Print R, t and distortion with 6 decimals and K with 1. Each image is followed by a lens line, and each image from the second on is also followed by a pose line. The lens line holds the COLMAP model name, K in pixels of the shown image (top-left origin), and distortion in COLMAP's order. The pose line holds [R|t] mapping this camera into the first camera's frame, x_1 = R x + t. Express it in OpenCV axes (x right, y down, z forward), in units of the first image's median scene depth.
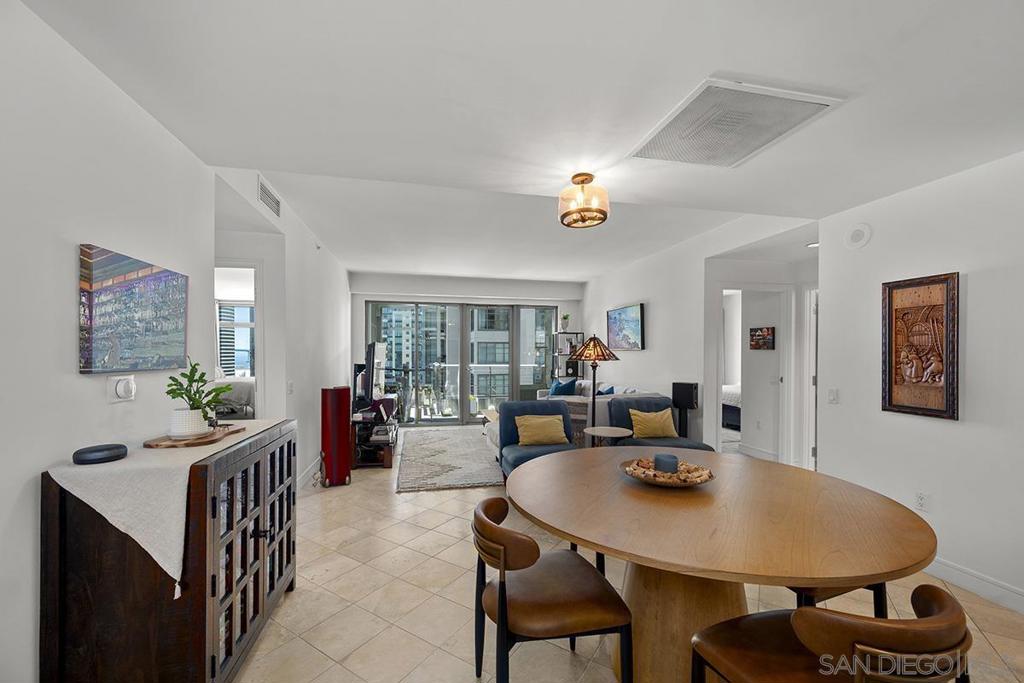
lens RADIAL K [[408.1, 0, 509.0], [0, 408.1, 357.1], [0, 0, 1]] dist [0.000412, -0.000230]
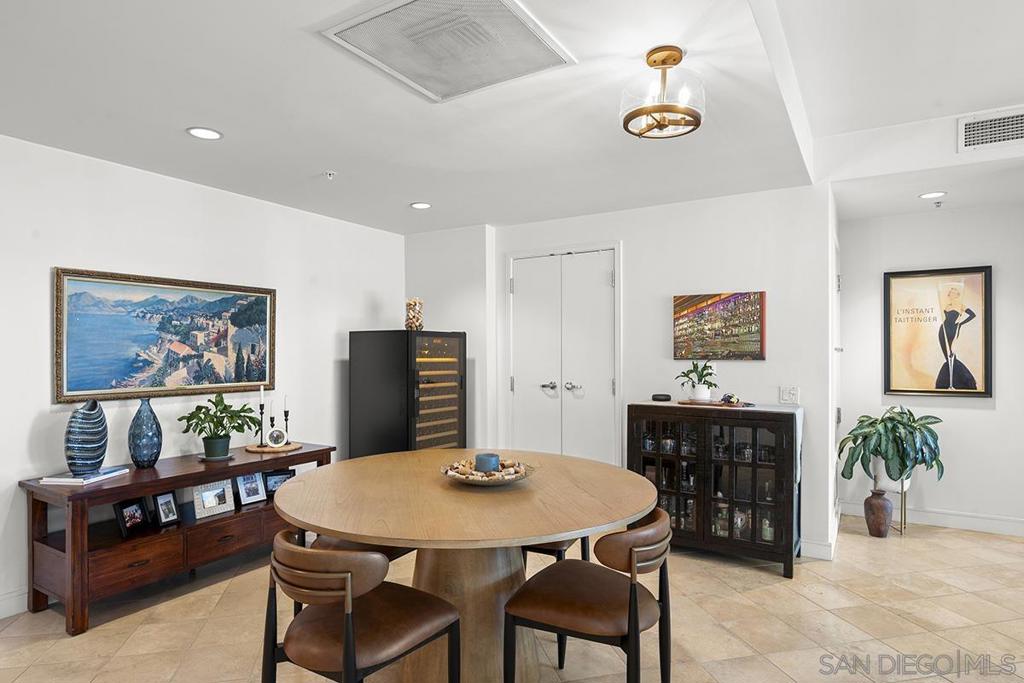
lens RADIAL K [[581.0, 0, 515.7], [0, 581.0, 351.0], [0, 0, 1]] dist [-0.004880, -0.001340]
pose [[-0.688520, -0.004359, -0.725204, 0.525587], [-0.006803, 0.999977, 0.000448, 0.000622], [0.725185, 0.005242, -0.688534, 0.787964]]
